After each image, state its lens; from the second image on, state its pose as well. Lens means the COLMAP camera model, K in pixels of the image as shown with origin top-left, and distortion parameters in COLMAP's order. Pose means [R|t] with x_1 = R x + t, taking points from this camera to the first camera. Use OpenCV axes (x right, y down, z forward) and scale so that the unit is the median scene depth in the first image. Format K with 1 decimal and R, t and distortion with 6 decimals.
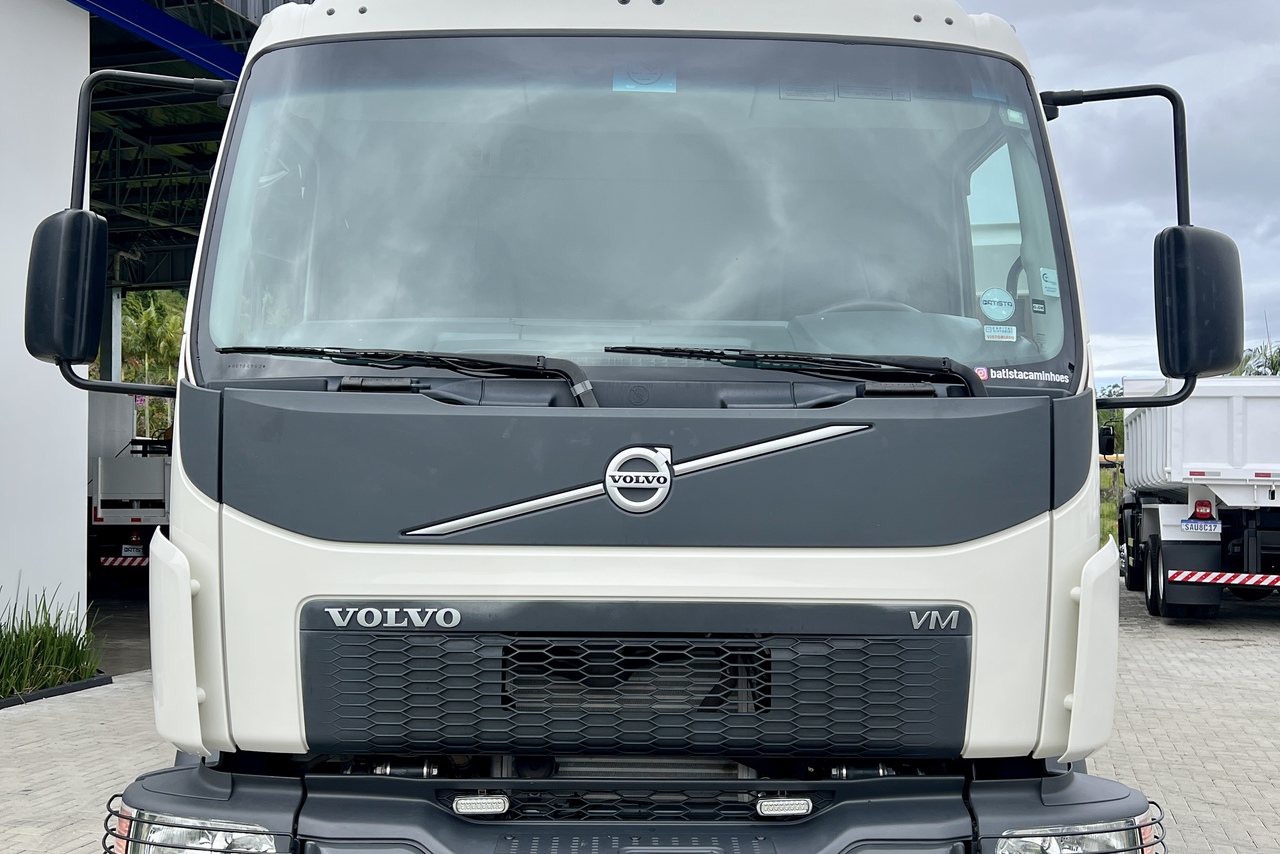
lens RADIAL K [[1281.8, 0, 639.1], [0, 1281.8, 457.8], [0, 0, 1]] dist [0.268384, -0.659706]
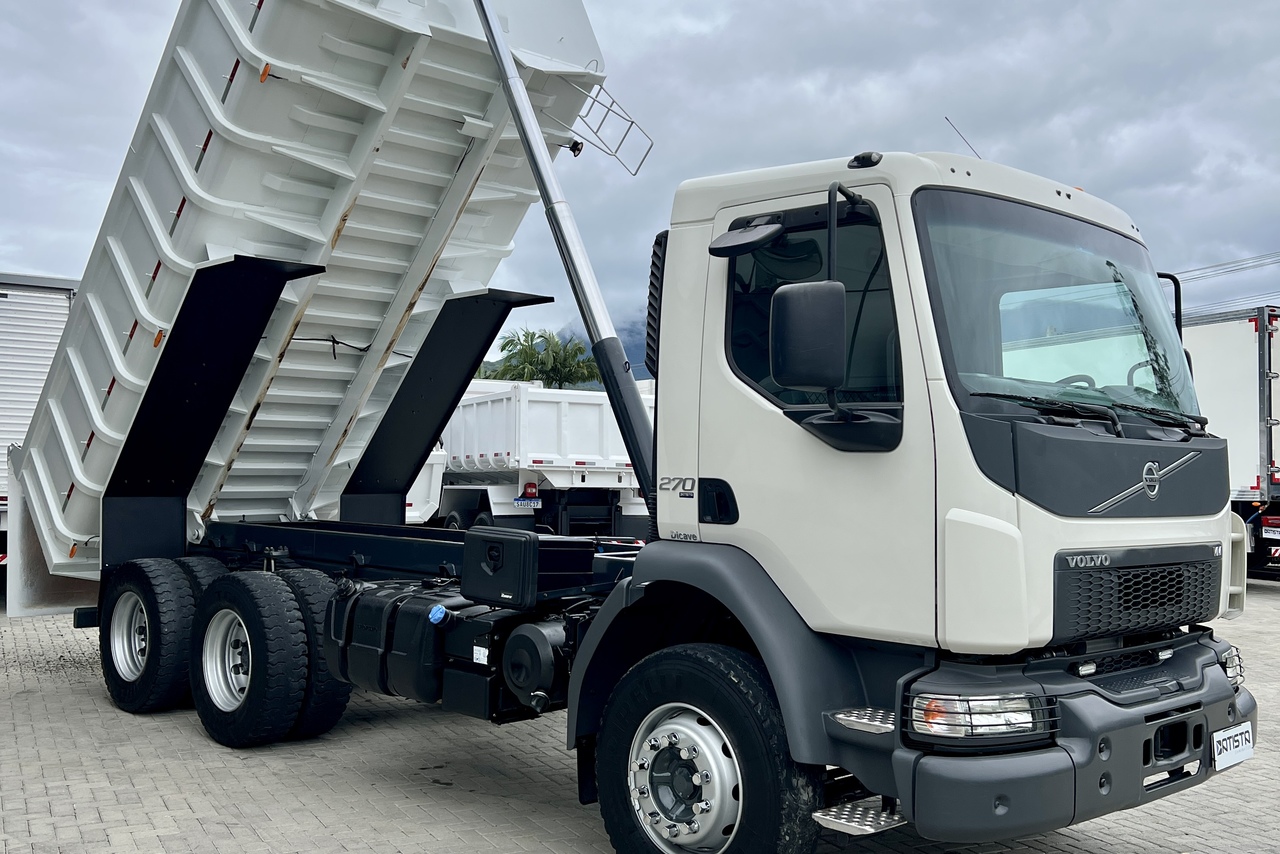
lens RADIAL K [[1281.8, 0, 639.1], [0, 1281.8, 457.8], [0, 0, 1]] dist [0.268384, -0.659706]
pose [[0.735097, 0.011223, 0.677869, -1.717731], [-0.021322, 0.999751, 0.006570, -0.010288], [-0.677627, -0.019283, 0.735153, 0.132860]]
